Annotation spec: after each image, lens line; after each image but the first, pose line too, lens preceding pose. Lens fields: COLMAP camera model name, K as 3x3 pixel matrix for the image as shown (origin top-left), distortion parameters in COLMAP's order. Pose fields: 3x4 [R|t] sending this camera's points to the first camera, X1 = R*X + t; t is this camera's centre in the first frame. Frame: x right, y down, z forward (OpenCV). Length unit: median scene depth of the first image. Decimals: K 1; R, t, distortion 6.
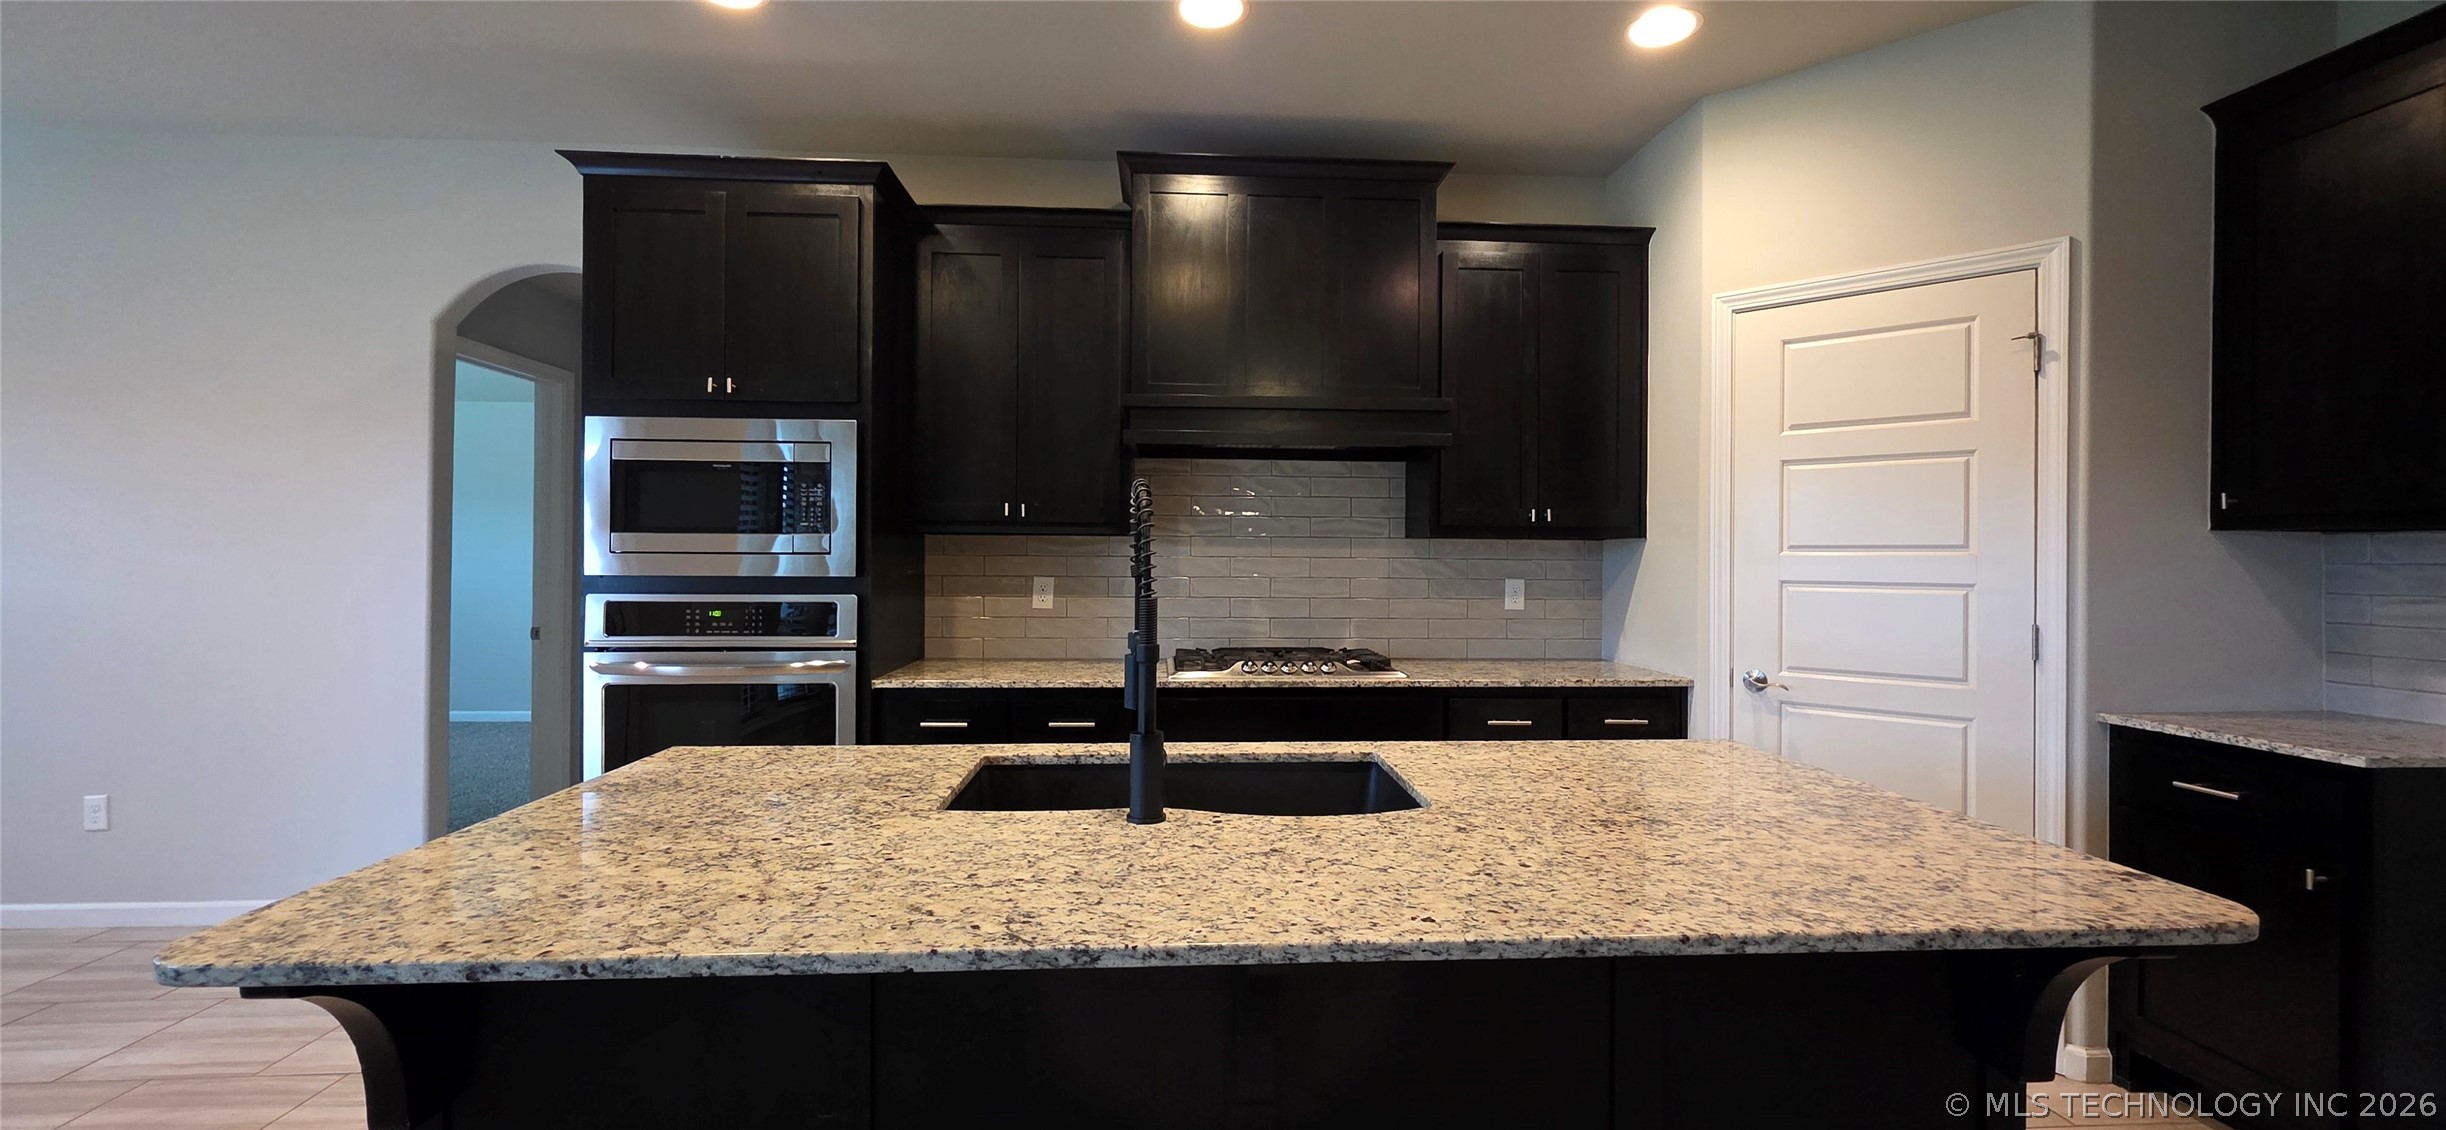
lens RADIAL K [[983.4, 0, 1225.5], [0, 983.4, 555.8], [0, 0, 1]] dist [0.001141, 0.000023]
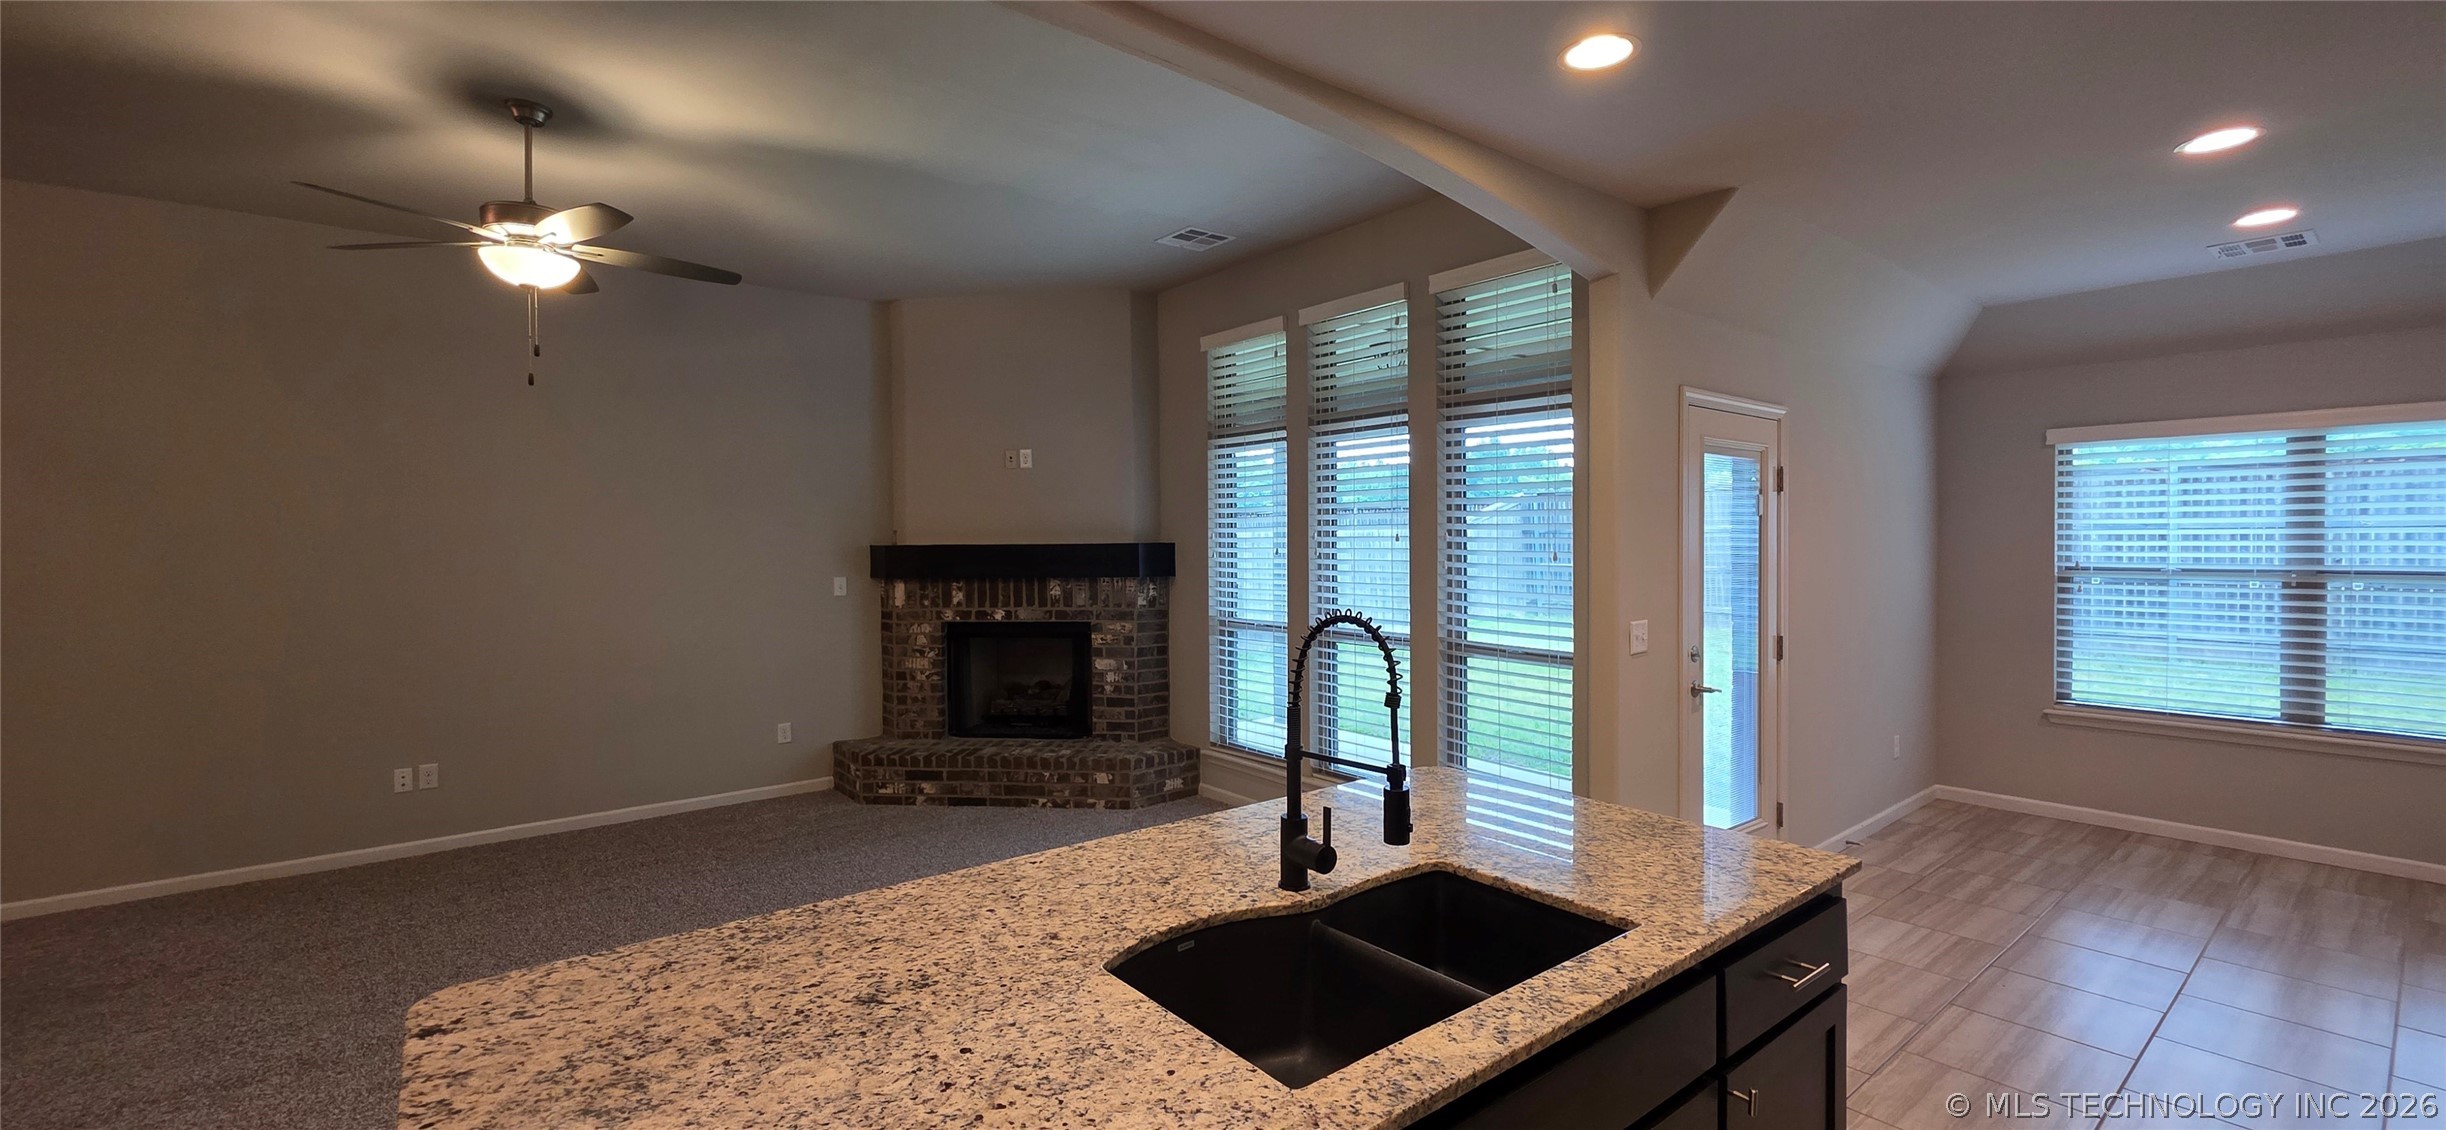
lens RADIAL K [[983.4, 0, 1224.0], [0, 983.4, 558.7], [0, 0, 1]] dist [0.001141, 0.000023]
pose [[-0.822316, 0.010467, -0.568935, 0.343435], [0.002050, 0.999879, 0.015433, -0.080297], [0.569028, 0.011525, -0.822237, 0.976718]]
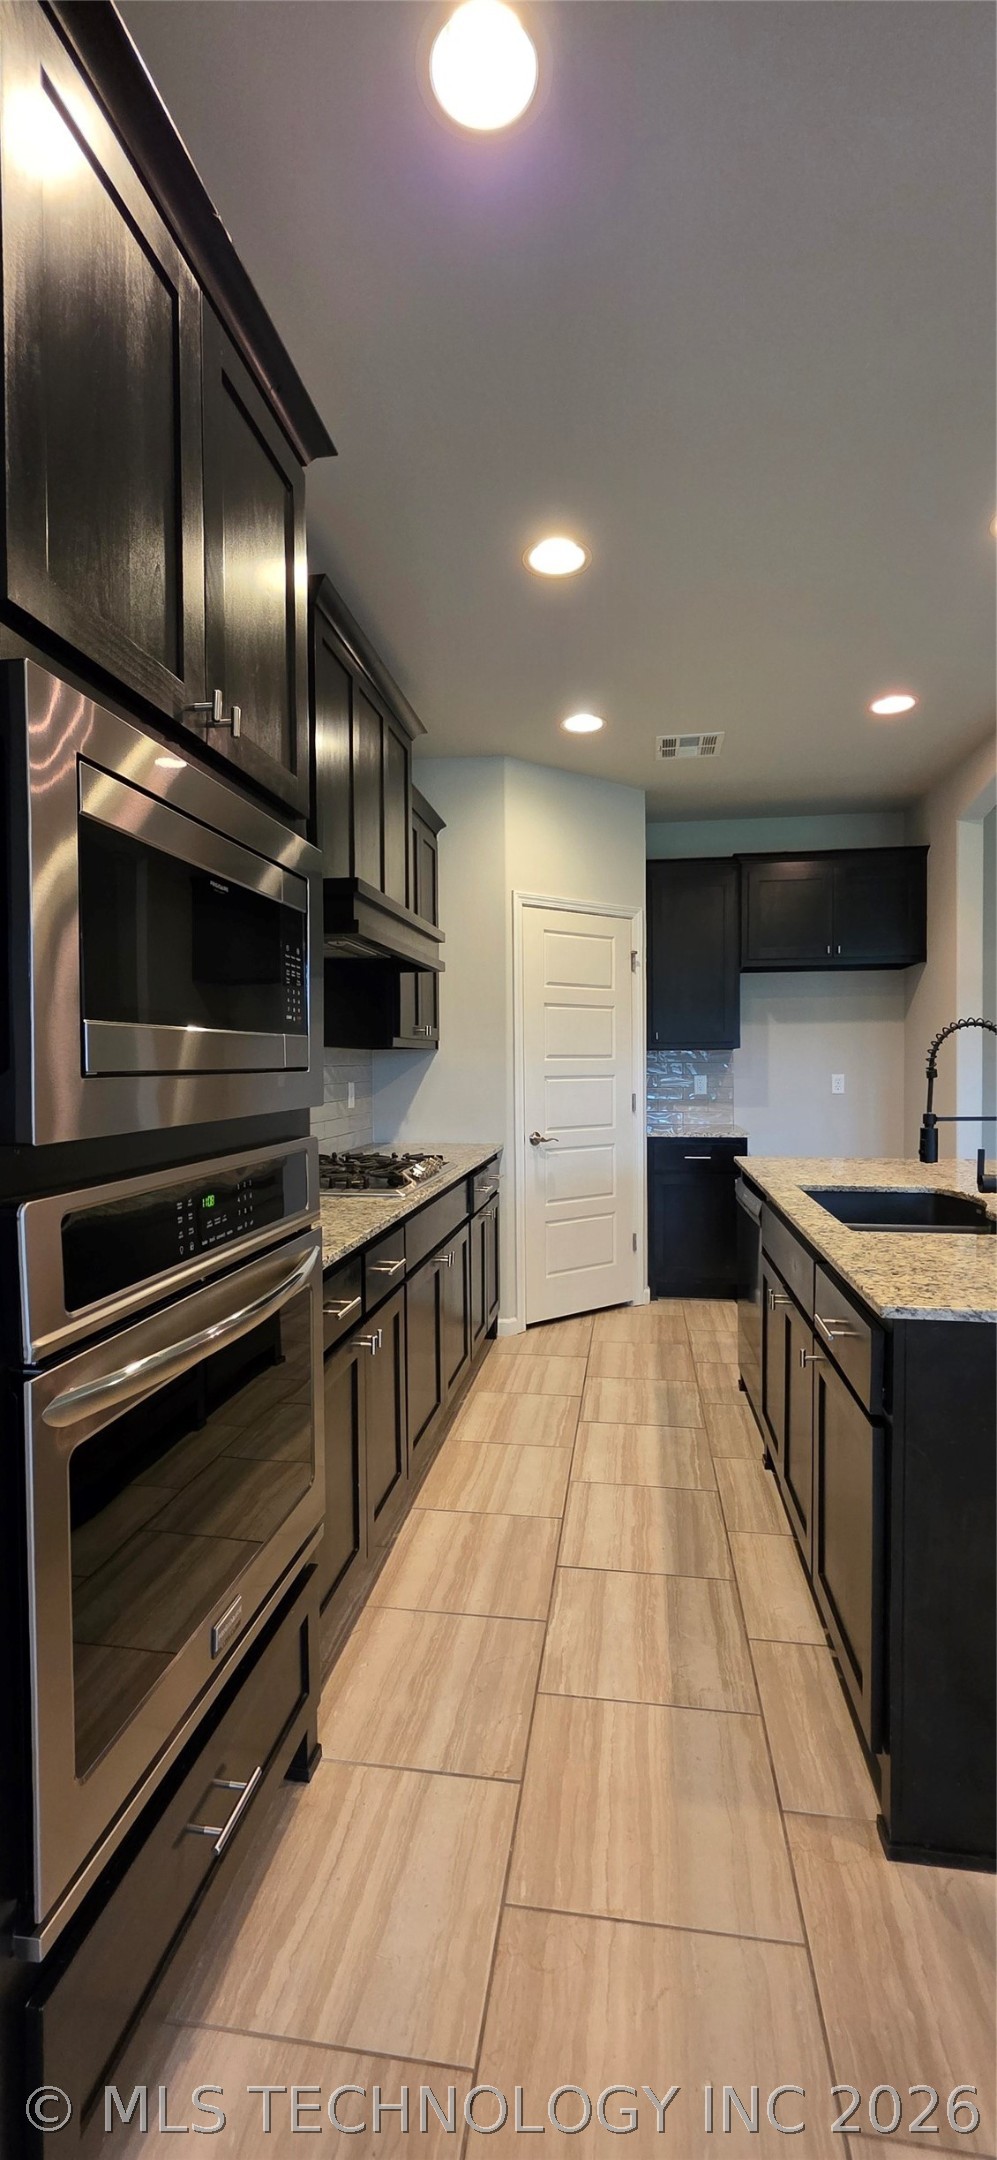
lens RADIAL K [[868.4, 0, 513.1], [0, 868.4, 1080.8], [0, 0, 1]] dist [0.001141, 0.000023]
pose [[0.210713, -0.029944, 0.977089, -0.901824], [0.004398, 0.999550, 0.029684, -0.010322], [-0.977538, -0.001958, 0.210749, 0.779738]]
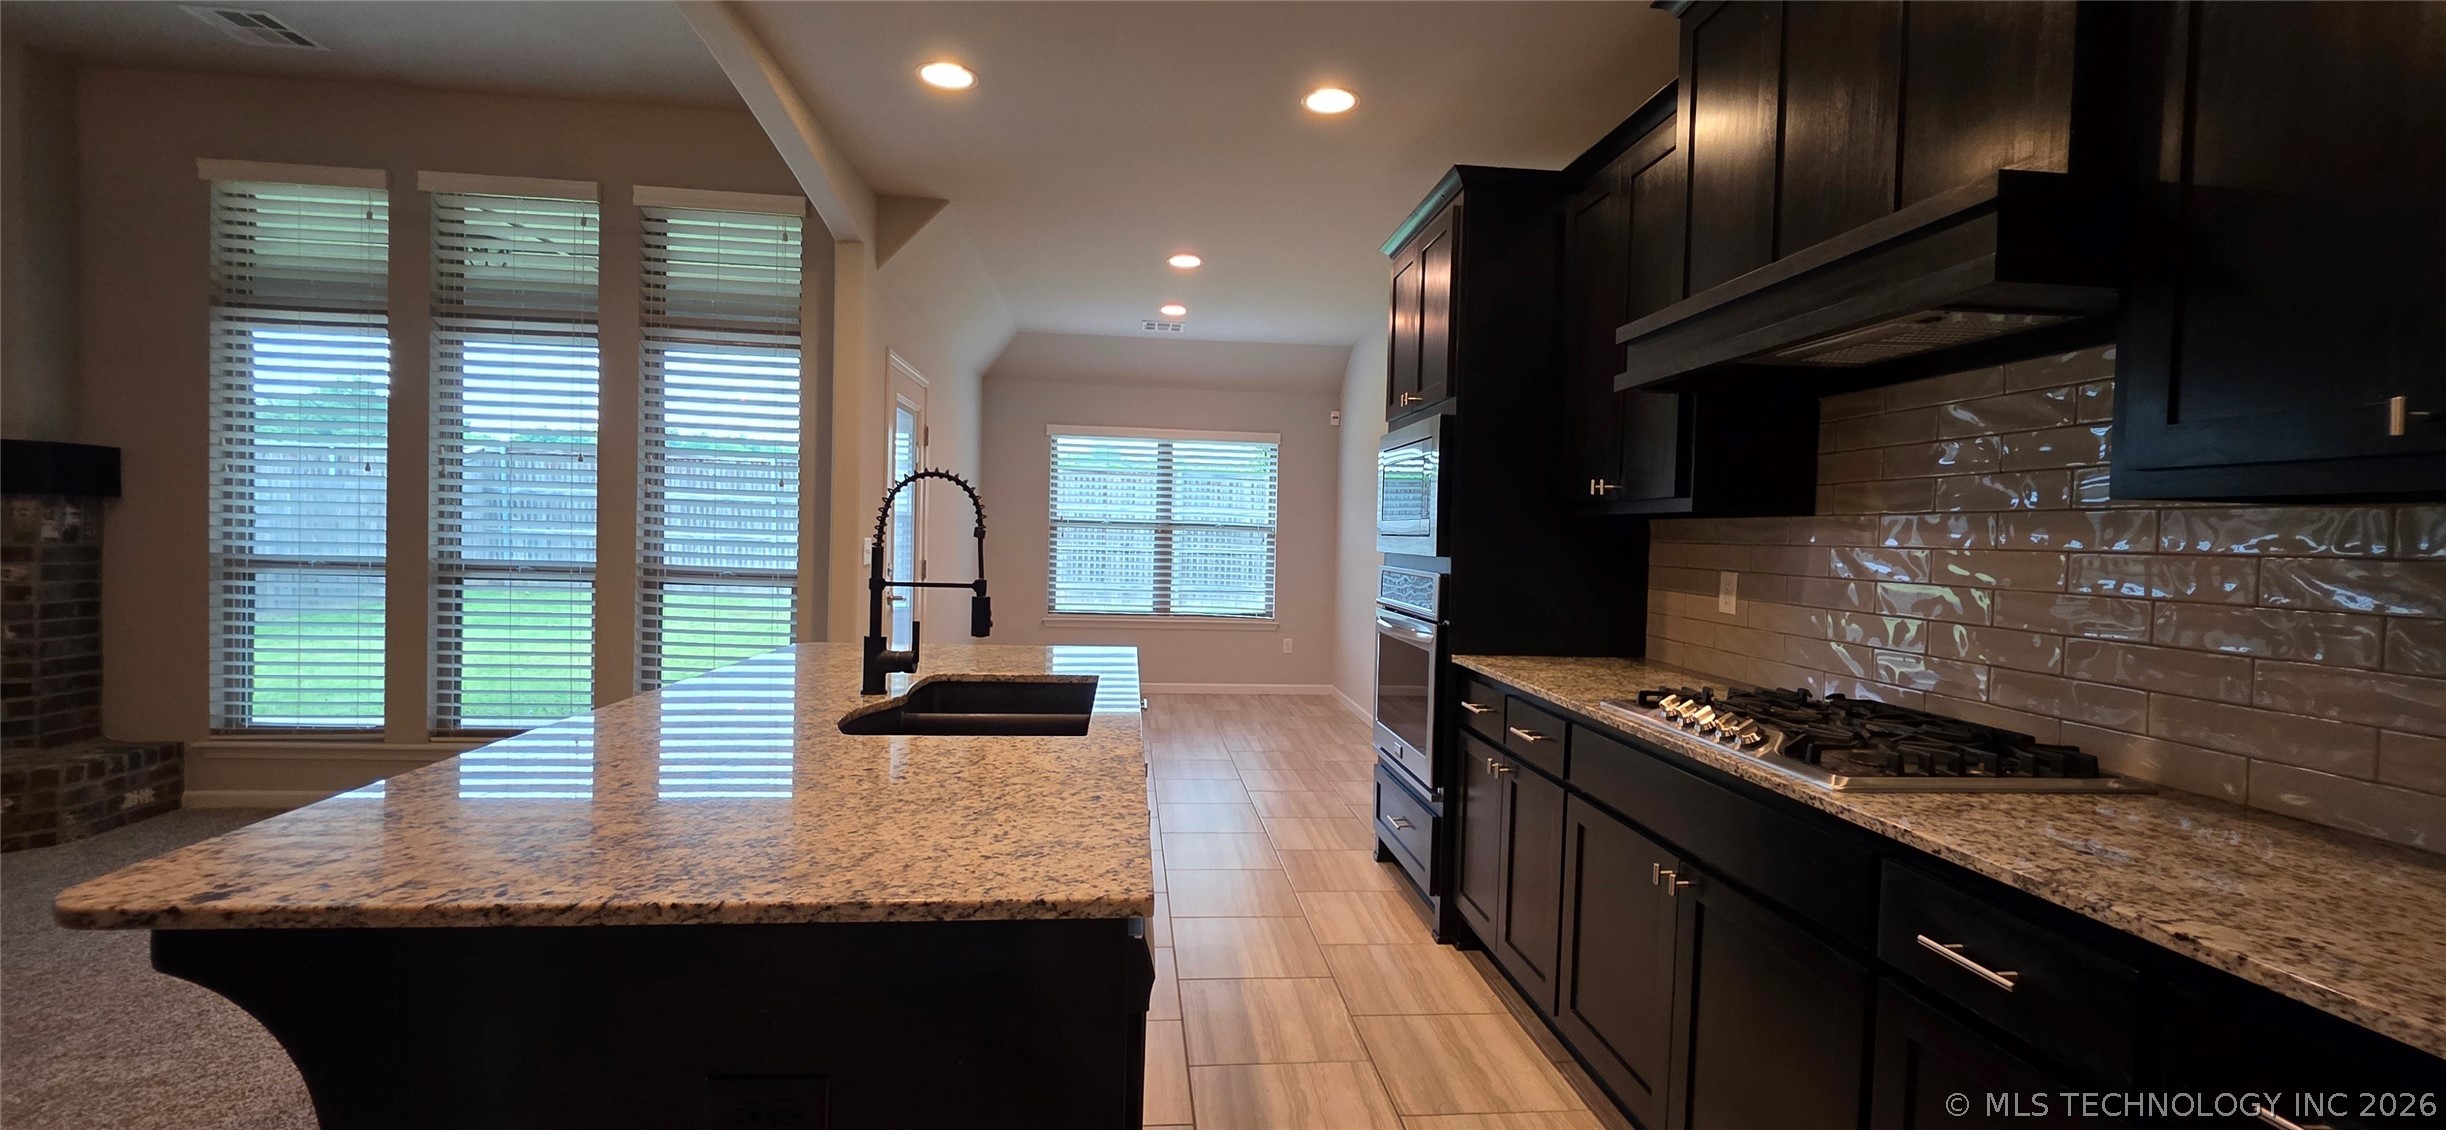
lens RADIAL K [[983.4, 0, 1230.0], [0, 983.4, 561.8], [0, 0, 1]] dist [0.001141, 0.000023]
pose [[0.036240, 0.023977, -0.999055, 0.723442], [-0.026769, 0.999377, 0.023014, 0.008167], [0.998985, 0.025910, 0.036859, 0.741885]]
